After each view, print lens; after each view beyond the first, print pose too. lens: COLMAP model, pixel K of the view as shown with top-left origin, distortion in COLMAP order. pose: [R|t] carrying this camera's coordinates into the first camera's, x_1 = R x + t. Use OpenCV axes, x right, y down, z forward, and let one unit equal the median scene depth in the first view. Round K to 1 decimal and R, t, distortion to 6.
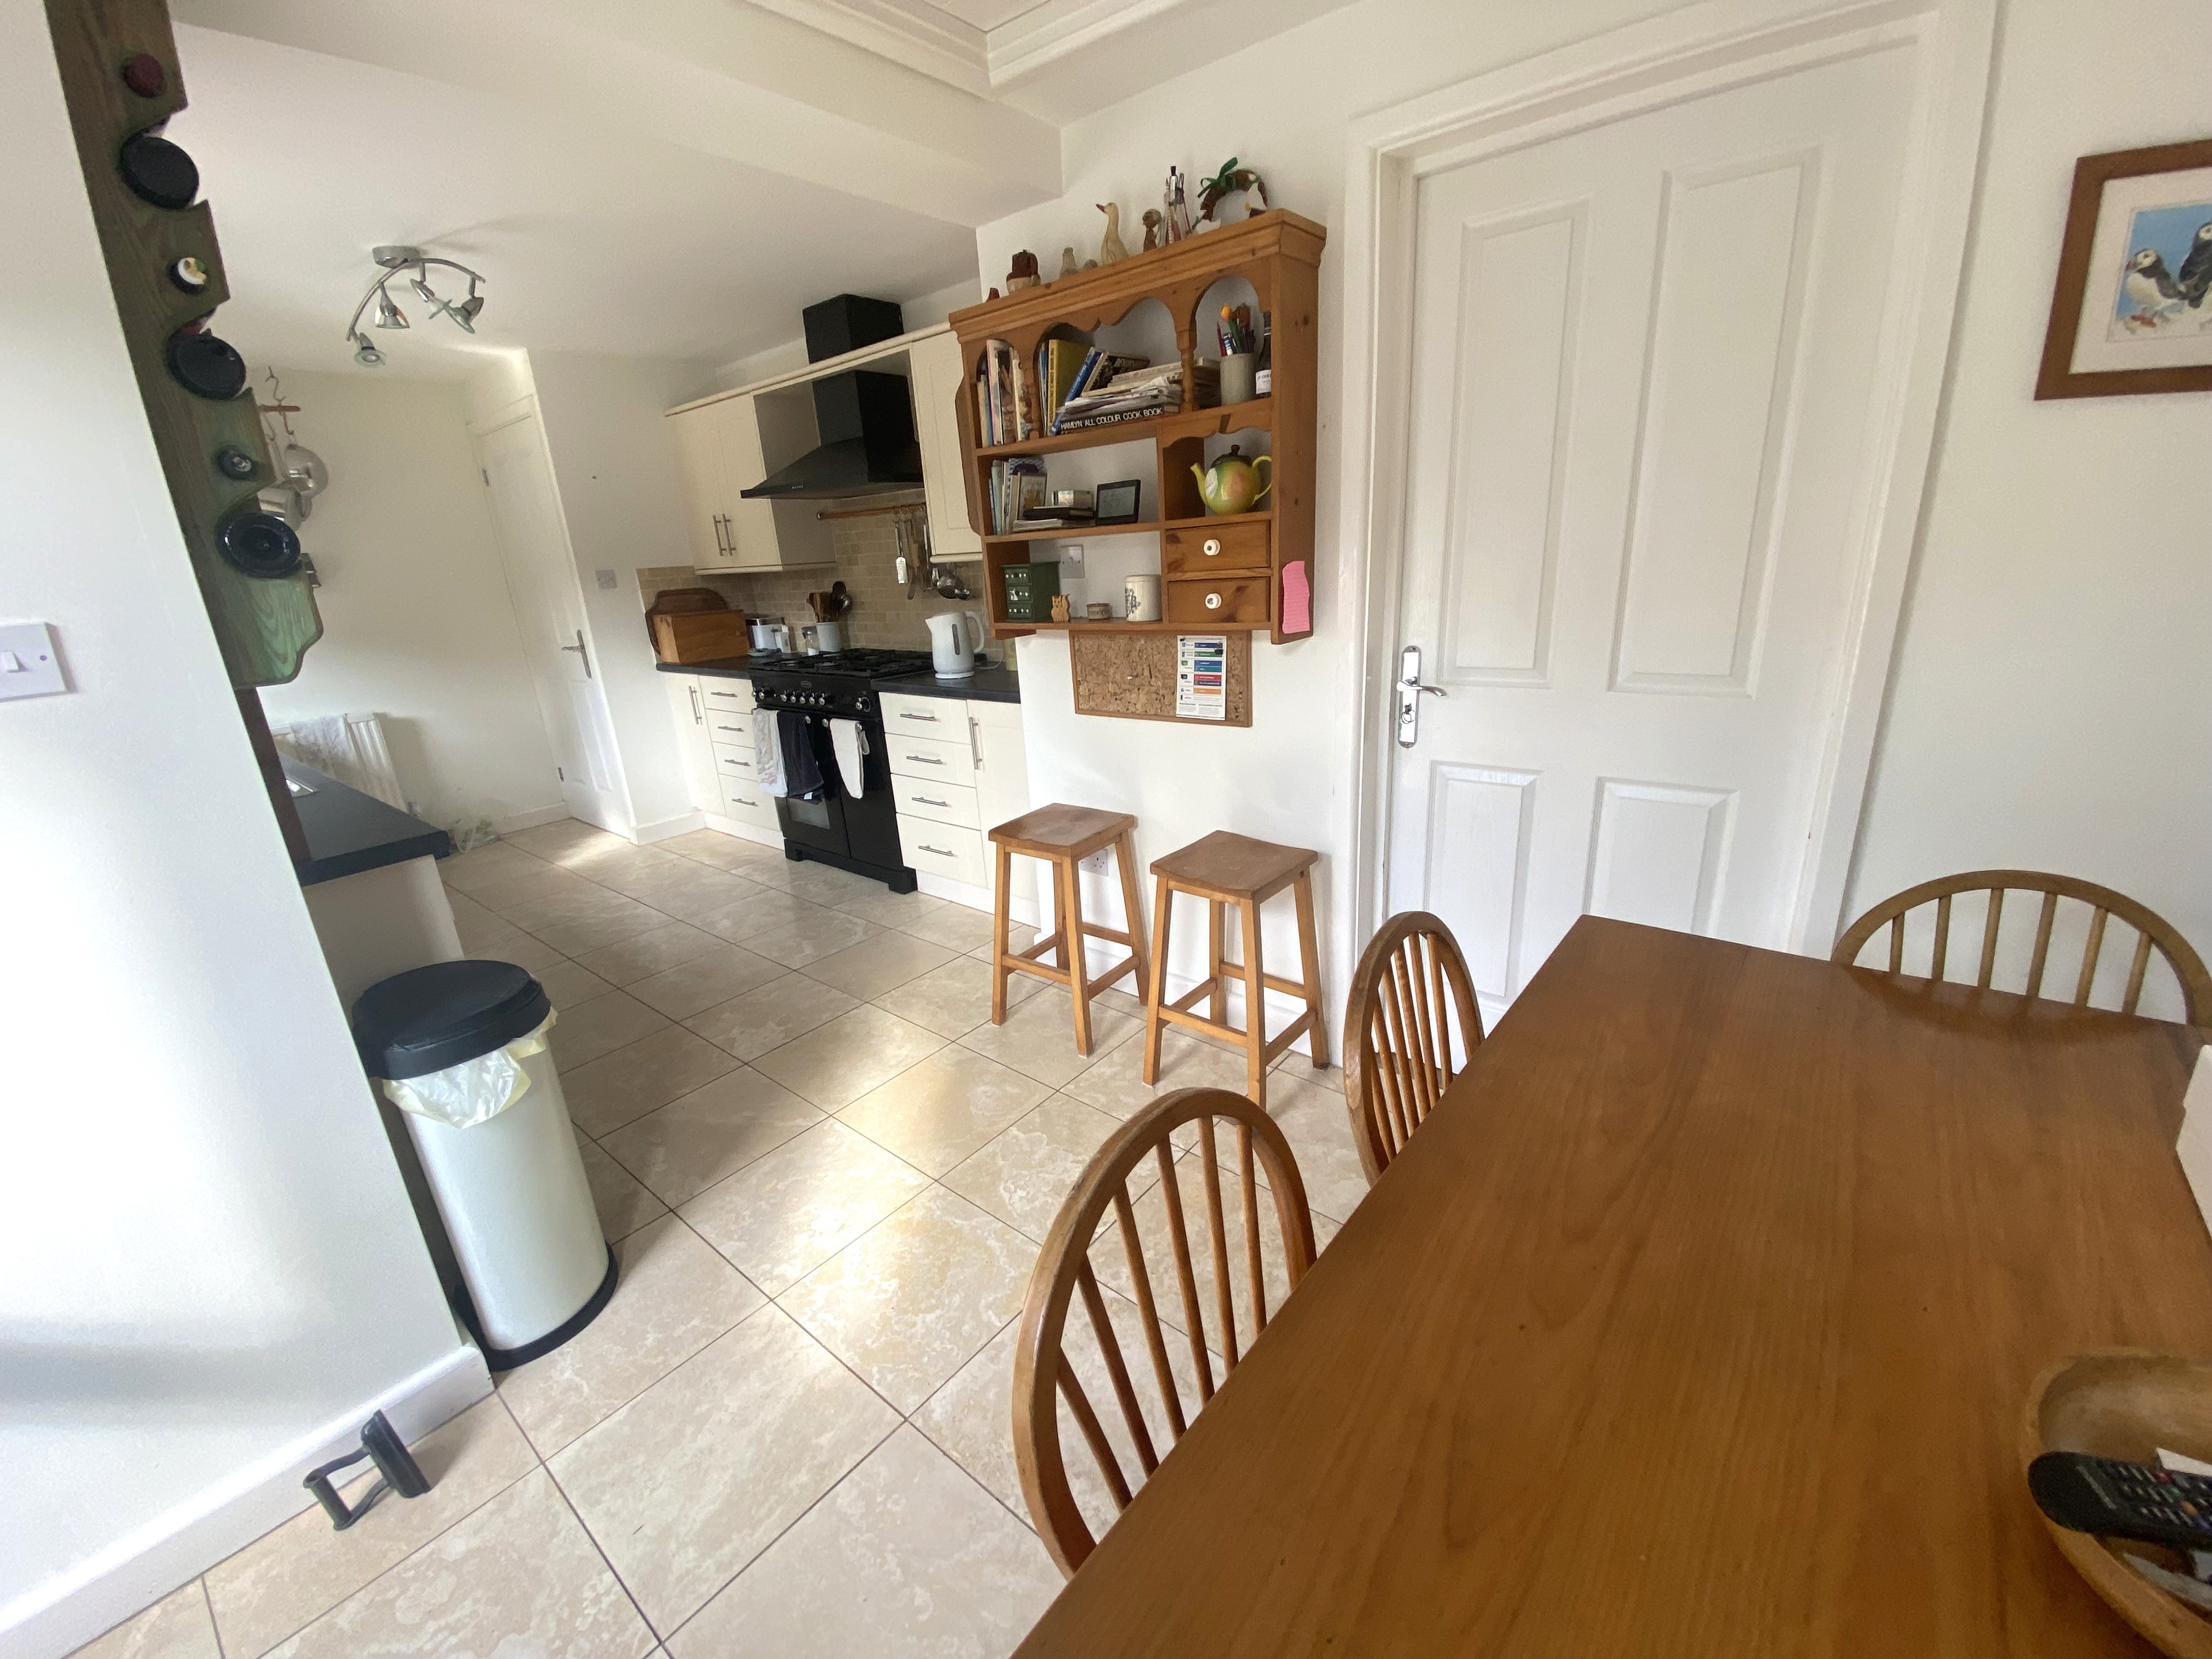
lens RADIAL K [[891.8, 0, 1101.8], [0, 891.8, 826.3], [0, 0, 1]] dist [0.049275, -0.033844]
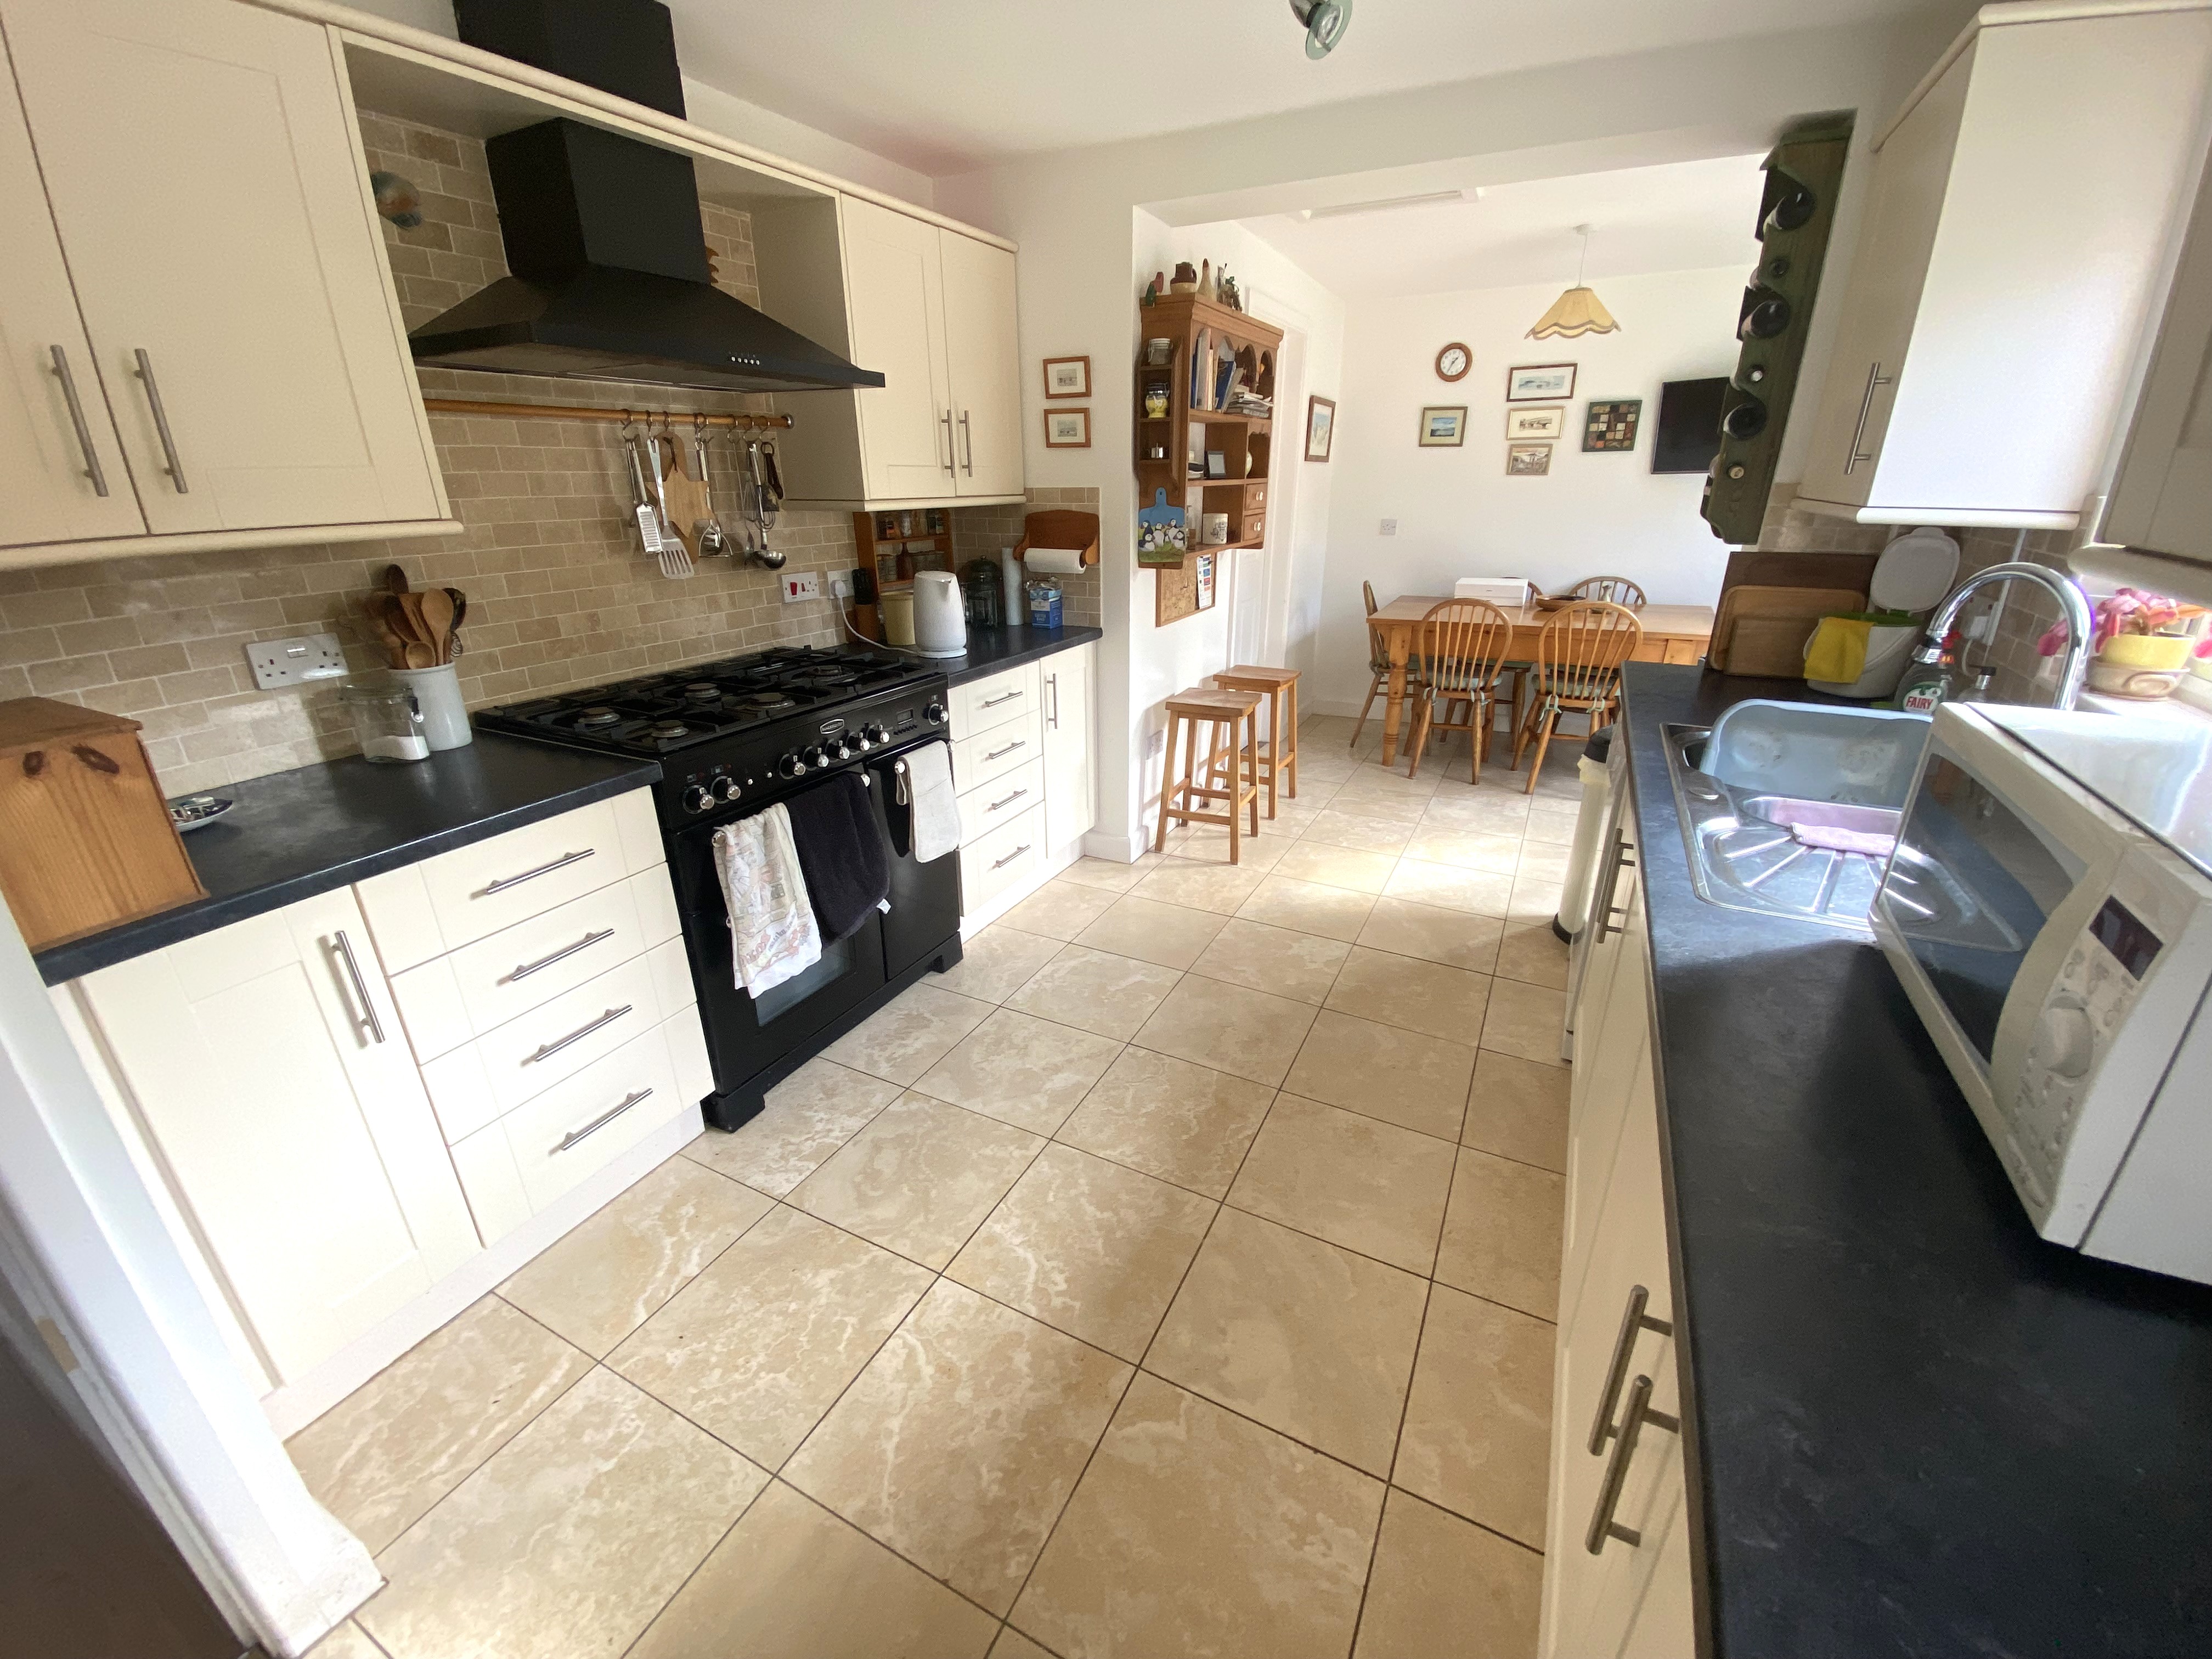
lens RADIAL K [[891.8, 0, 1101.8], [0, 891.8, 826.3], [0, 0, 1]] dist [0.049275, -0.033844]
pose [[-0.212740, -0.295761, 0.931272, -0.942743], [0.315113, 0.881399, 0.351907, -0.257053], [-0.924903, 0.368321, -0.094311, 0.951639]]
